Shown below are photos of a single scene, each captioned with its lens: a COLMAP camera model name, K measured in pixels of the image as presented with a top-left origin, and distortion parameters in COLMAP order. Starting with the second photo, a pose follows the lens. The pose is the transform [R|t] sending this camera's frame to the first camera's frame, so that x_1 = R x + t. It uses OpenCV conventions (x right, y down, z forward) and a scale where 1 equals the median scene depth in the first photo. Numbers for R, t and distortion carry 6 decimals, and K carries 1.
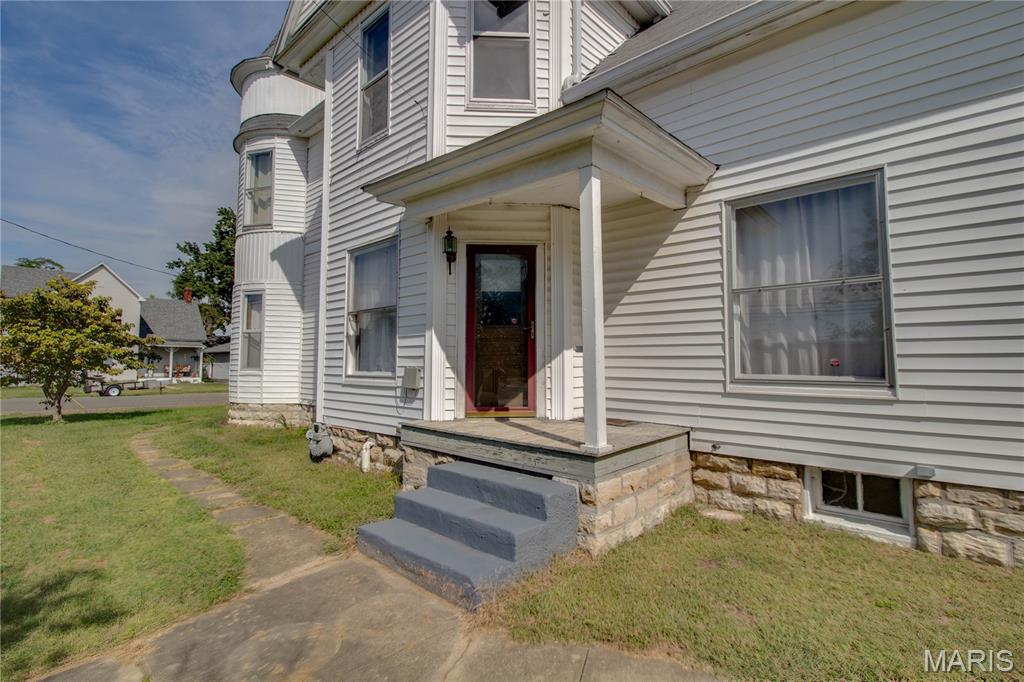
lens RADIAL K [[481.1, 0, 525.9], [0, 481.1, 329.5], [0, 0, 1]] dist [0.002118, -0.015888]
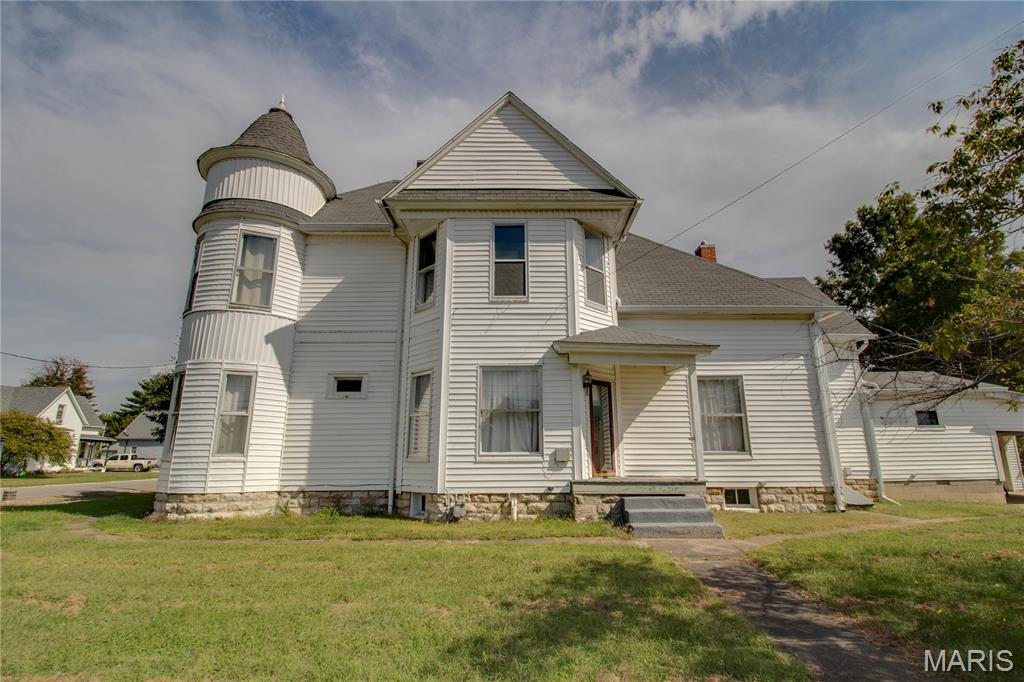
lens RADIAL K [[493.2, 0, 524.6], [0, 493.2, 331.6], [0, 0, 1]] dist [0.003661, -0.016529]
pose [[0.739239, 0.159401, 0.654307, -1.383861], [-0.040209, 0.980298, -0.193389, 0.016054], [-0.672242, 0.116652, 0.731083, -0.195952]]
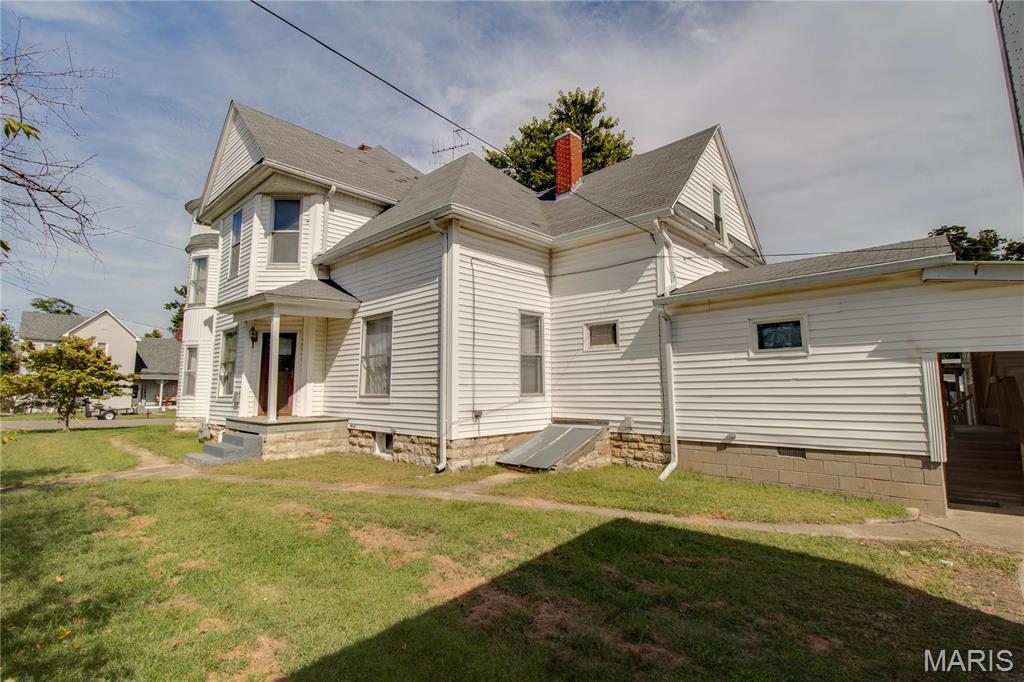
lens RADIAL K [[481.1, 0, 525.9], [0, 481.1, 329.5], [0, 0, 1]] dist [0.002118, -0.015888]
pose [[0.999934, -0.007195, -0.008925, 0.935162], [0.006639, 0.998129, -0.060781, -0.050763], [0.009346, 0.060718, 0.998111, -0.974533]]
